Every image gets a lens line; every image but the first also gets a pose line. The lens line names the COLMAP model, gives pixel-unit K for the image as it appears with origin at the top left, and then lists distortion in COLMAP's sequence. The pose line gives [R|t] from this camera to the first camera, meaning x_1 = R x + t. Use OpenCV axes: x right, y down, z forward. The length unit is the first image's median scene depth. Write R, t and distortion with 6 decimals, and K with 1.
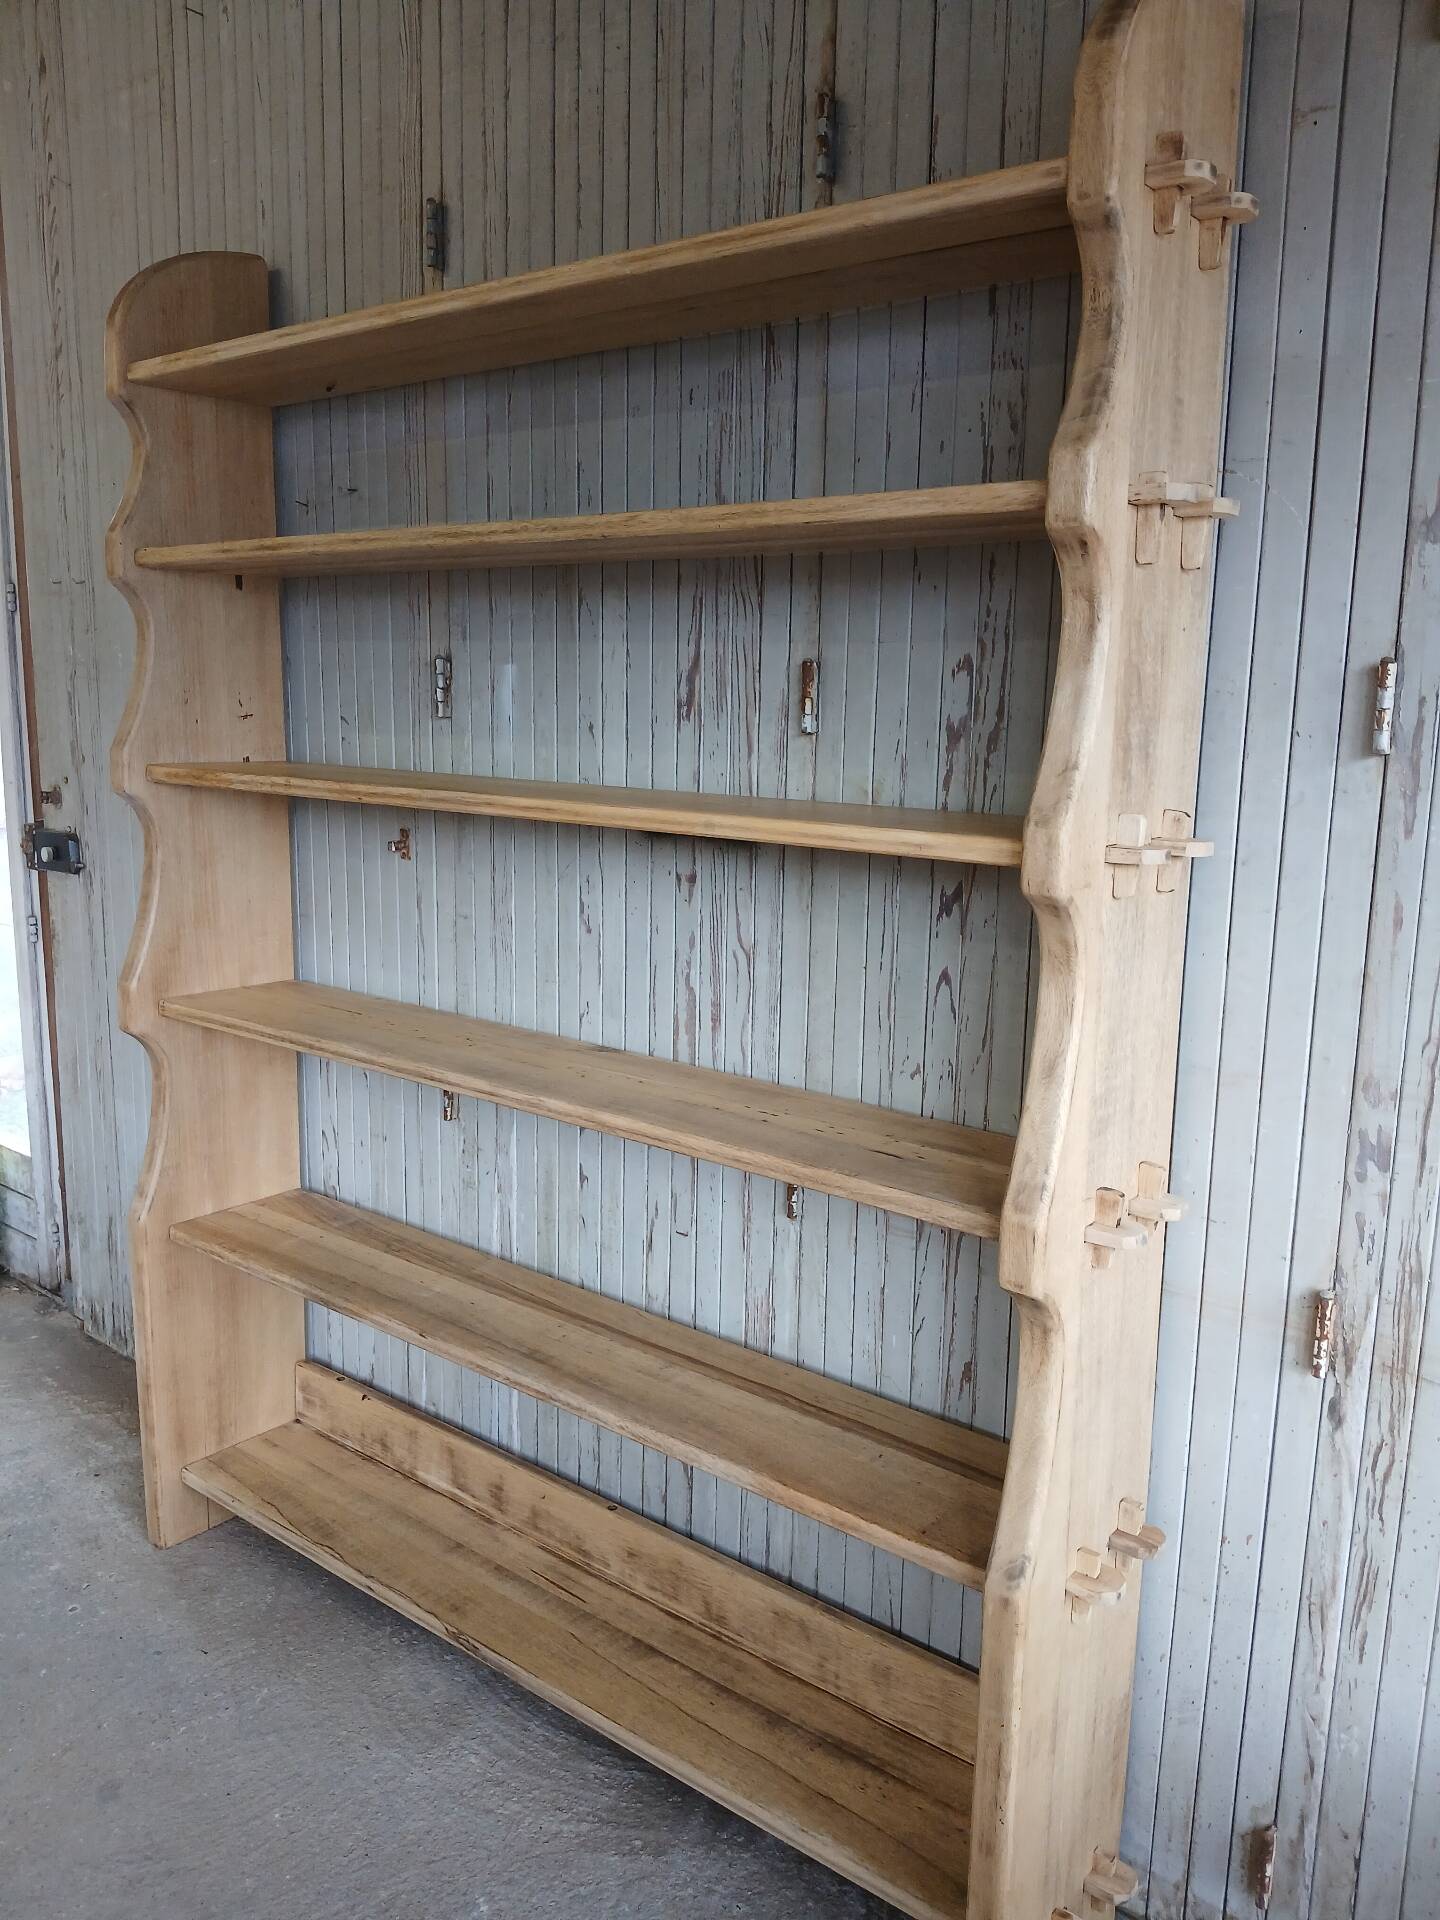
lens RADIAL K [[1473.1, 0, 721.3], [0, 1473.1, 953.9], [0, 0, 1]] dist [0.098298, -0.218502]
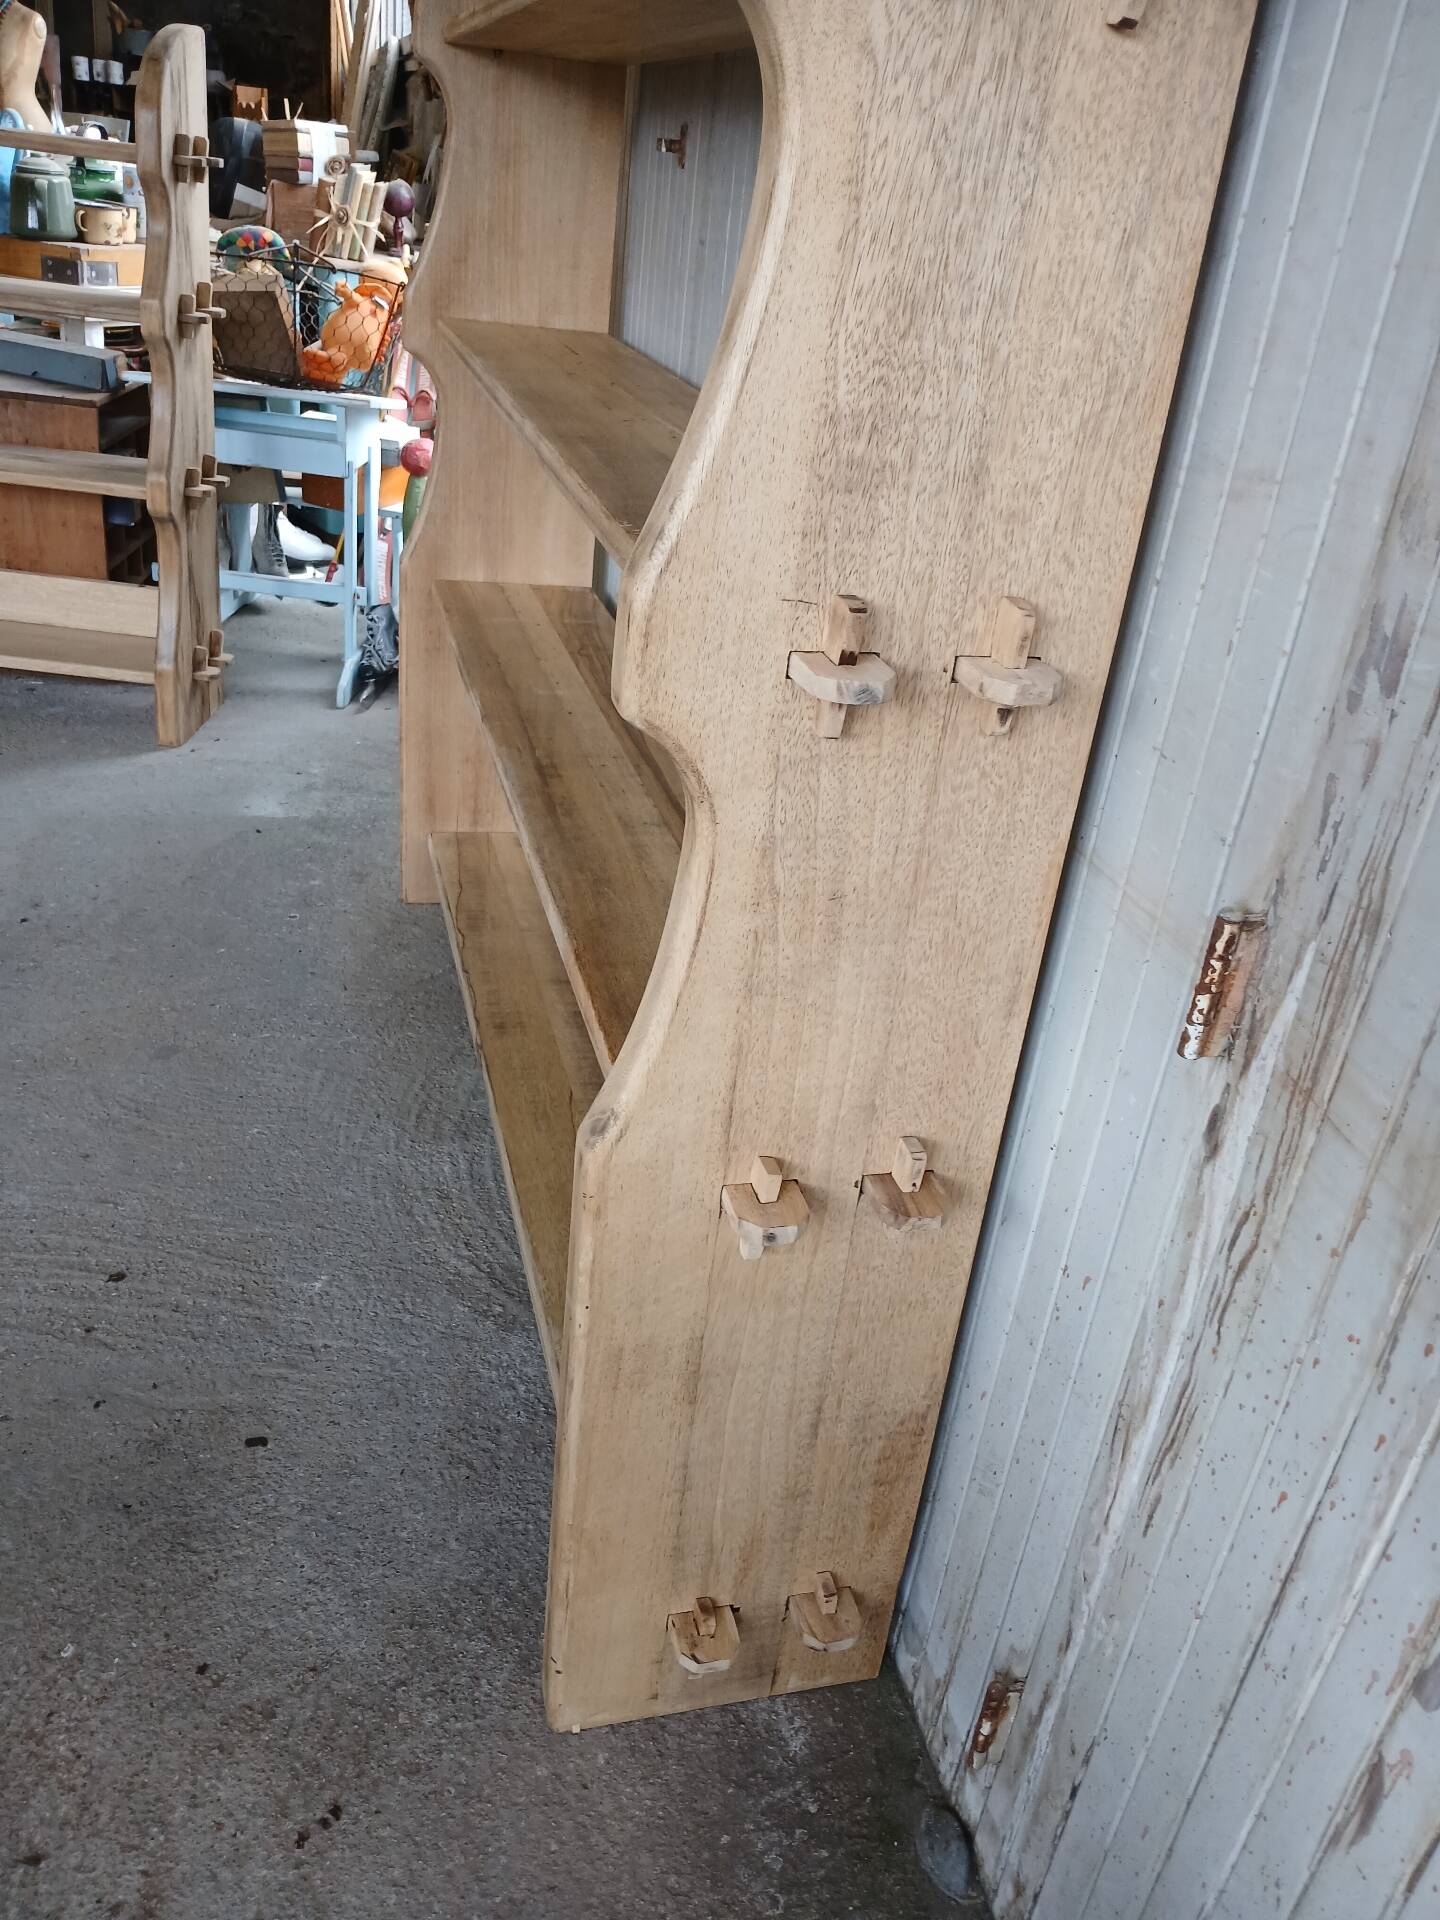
lens RADIAL K [[1473.1, 0, 721.3], [0, 1473.1, 953.9], [0, 0, 1]] dist [0.098298, -0.218502]
pose [[0.803090, 0.334666, -0.492997, 0.354100], [-0.193347, 0.928966, 0.315658, 0.074817], [0.563617, -0.158183, 0.810749, 0.317529]]
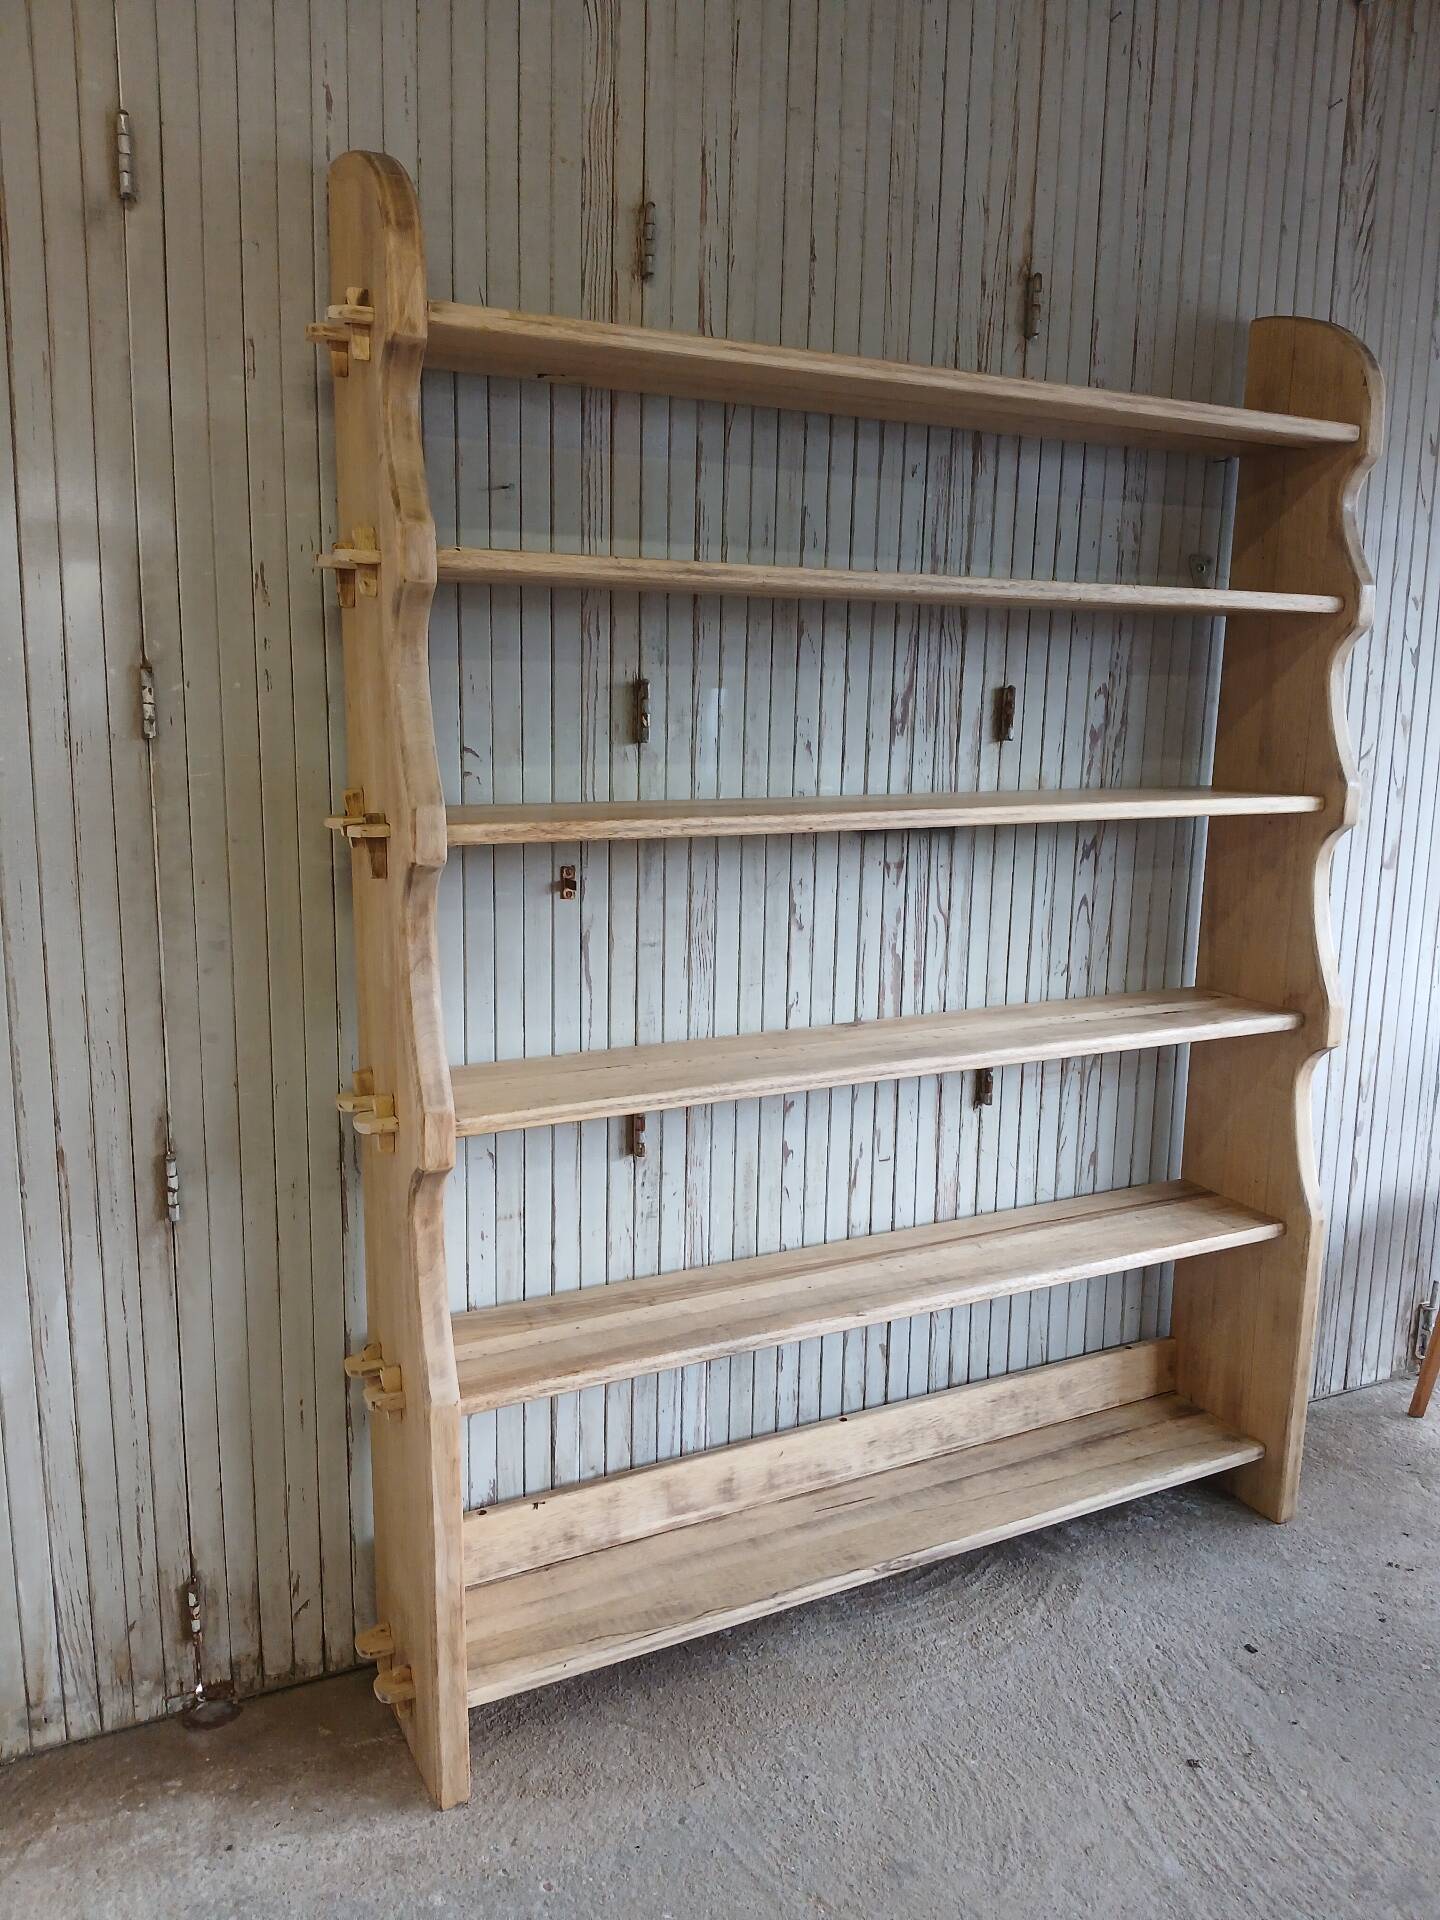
lens RADIAL K [[1473.1, 0, 721.3], [0, 1473.1, 953.9], [0, 0, 1]] dist [0.098298, -0.218502]
pose [[0.404432, -0.180932, 0.896492, -1.056886], [0.150774, 0.980014, 0.129770, -0.142115], [-0.902054, 0.082684, 0.423629, 0.556816]]
